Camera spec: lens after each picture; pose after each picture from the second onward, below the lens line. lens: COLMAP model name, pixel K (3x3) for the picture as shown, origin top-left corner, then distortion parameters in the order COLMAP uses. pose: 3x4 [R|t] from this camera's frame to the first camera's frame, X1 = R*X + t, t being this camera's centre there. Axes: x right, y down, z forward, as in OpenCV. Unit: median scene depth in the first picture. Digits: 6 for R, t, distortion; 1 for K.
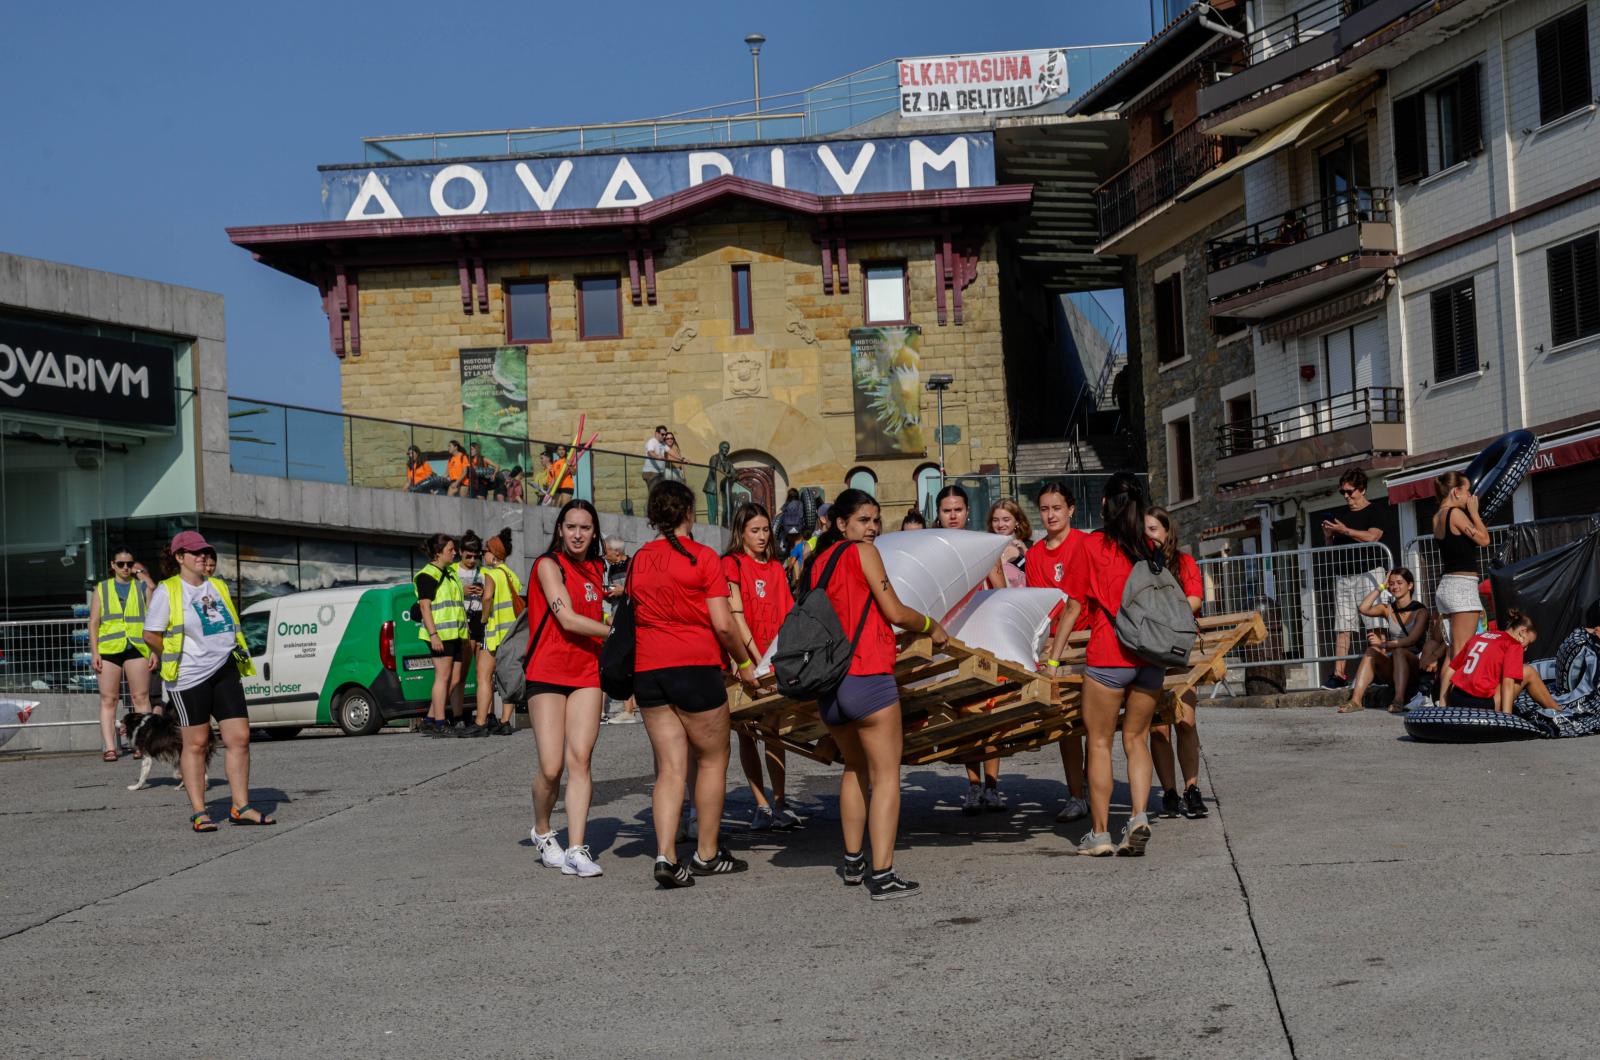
lens RADIAL K [[2850.2, 0, 921.4], [0, 2850.2, 592.4], [0, 0, 1]] dist [0.066579, 0.000000]
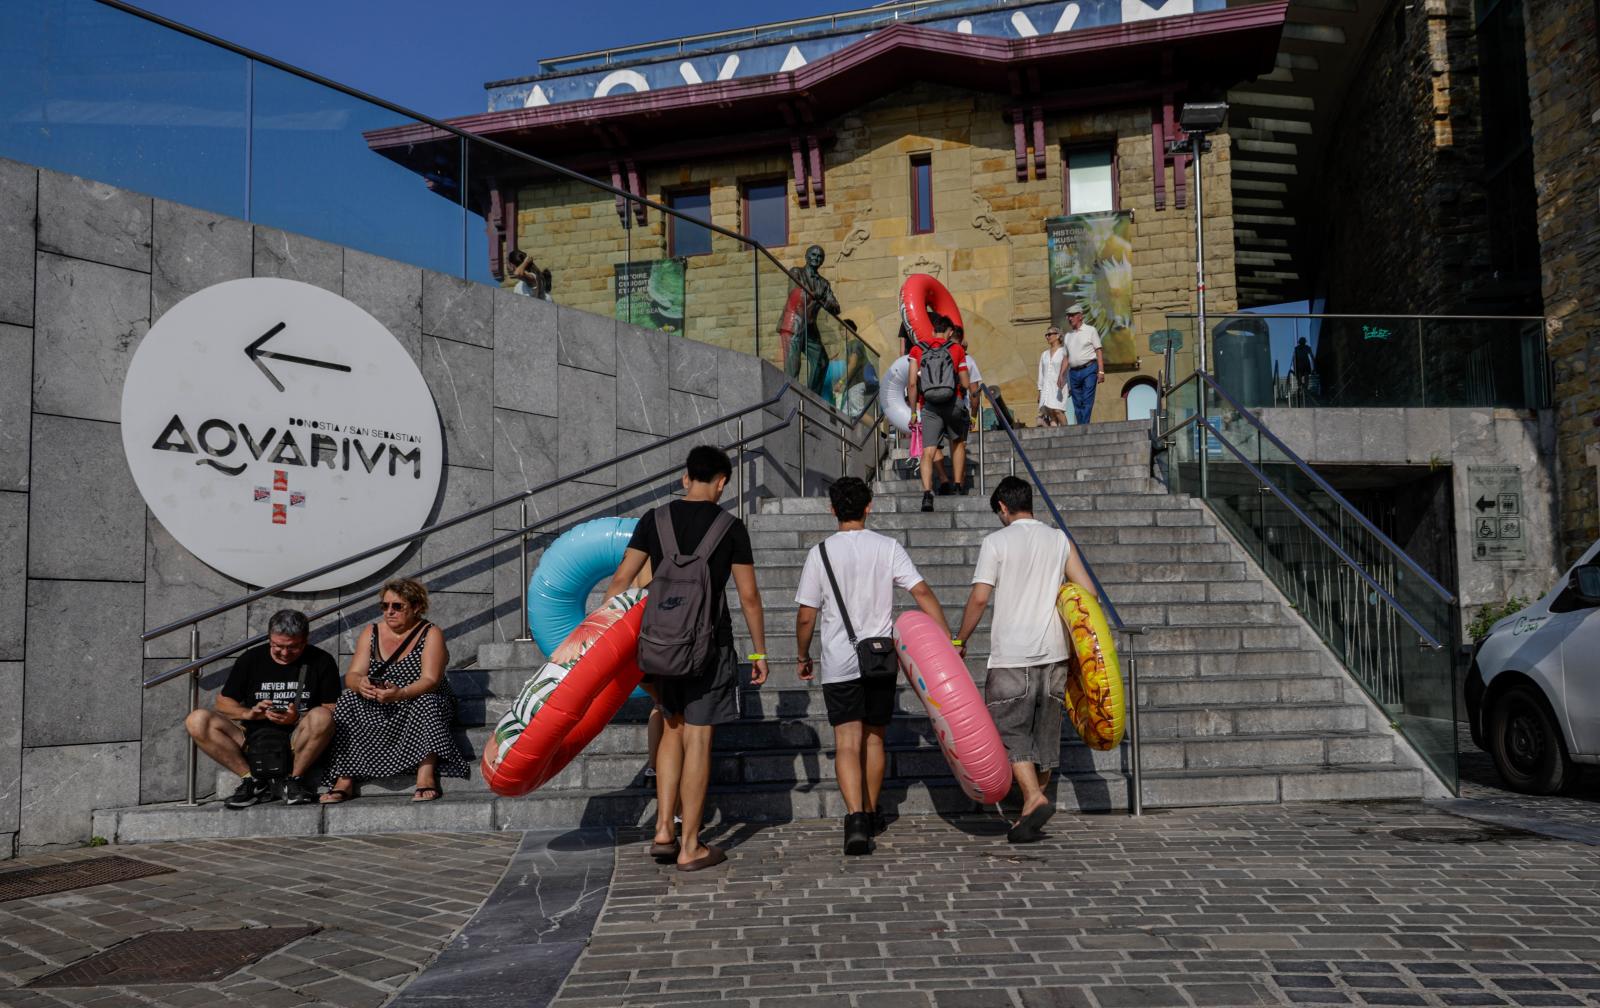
lens RADIAL K [[1153.2, 0, 865.9], [0, 1153.2, 570.4], [0, 0, 1]] dist [-0.014875, -0.002753]
pose [[0.981715, 0.013198, -0.189900, -0.011597], [-0.013529, 0.999908, -0.000447, 0.011742], [0.189876, 0.003008, 0.981803, 0.655384]]
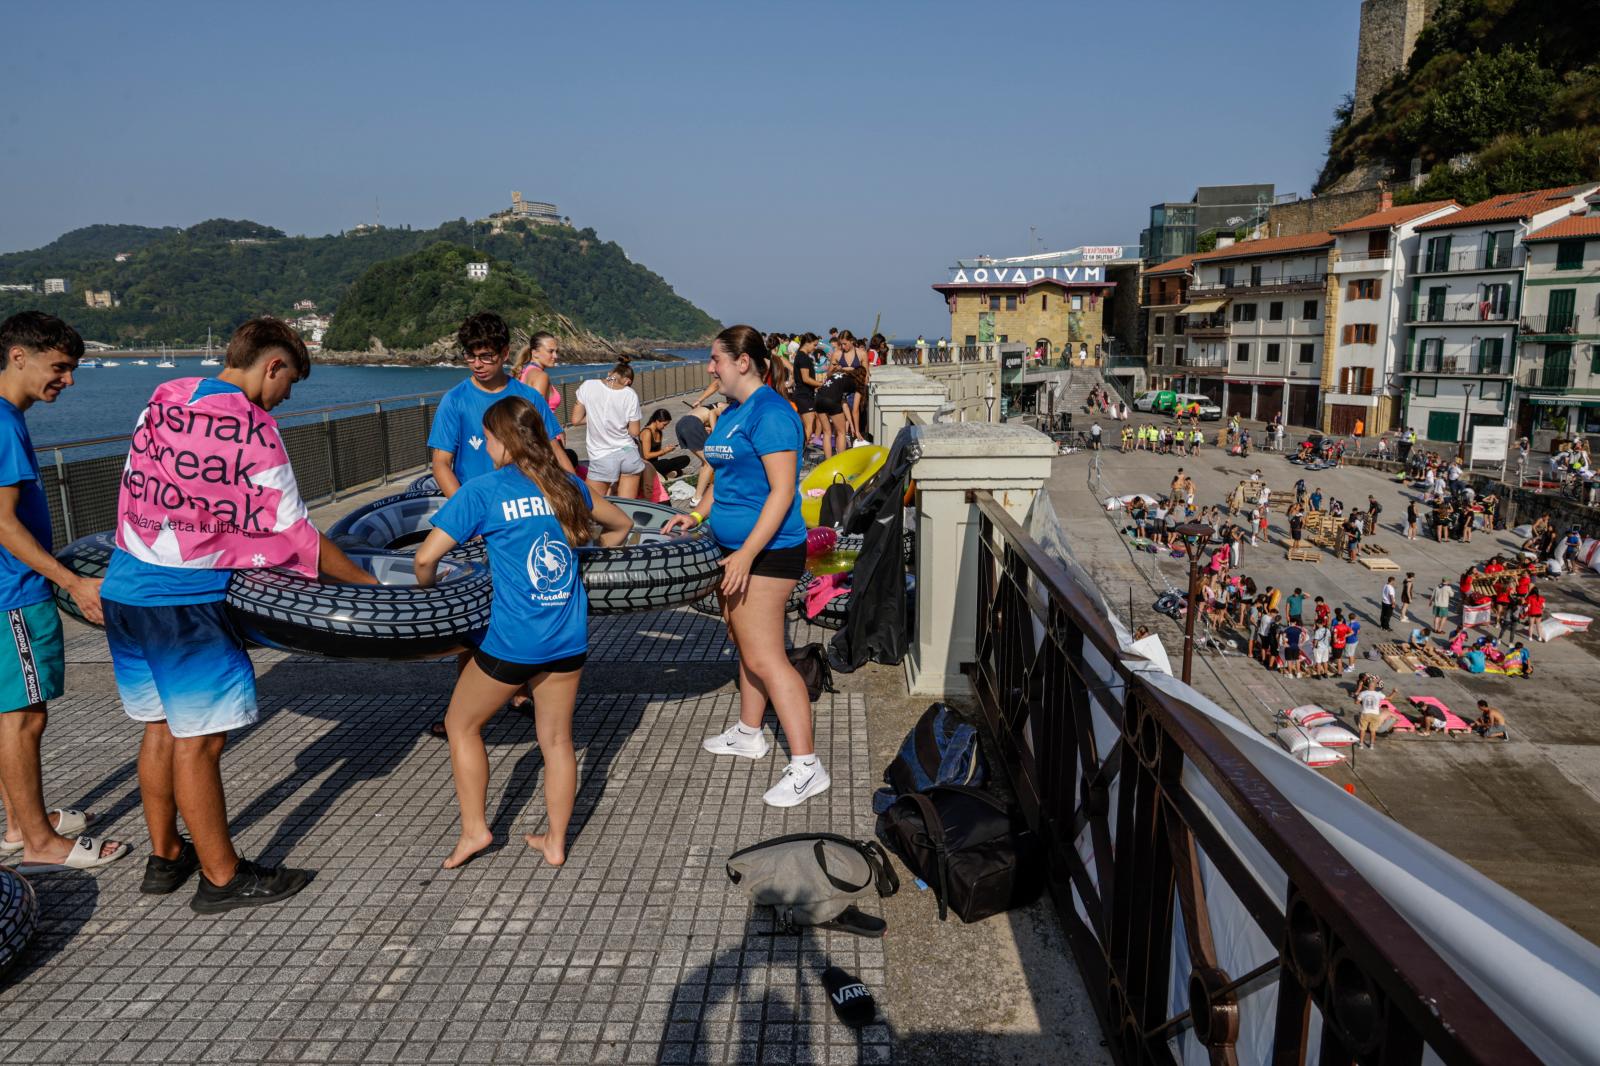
lens RADIAL K [[1064.0, 0, 807.6], [0, 1064.0, 532.5], [0, 0, 1]] dist [-0.008012, 0.007868]
pose [[0.999281, 0.037890, -0.001457, -0.414279], [-0.036333, 0.967790, 0.249124, -0.156317], [0.010849, -0.248892, 0.968471, -0.689671]]
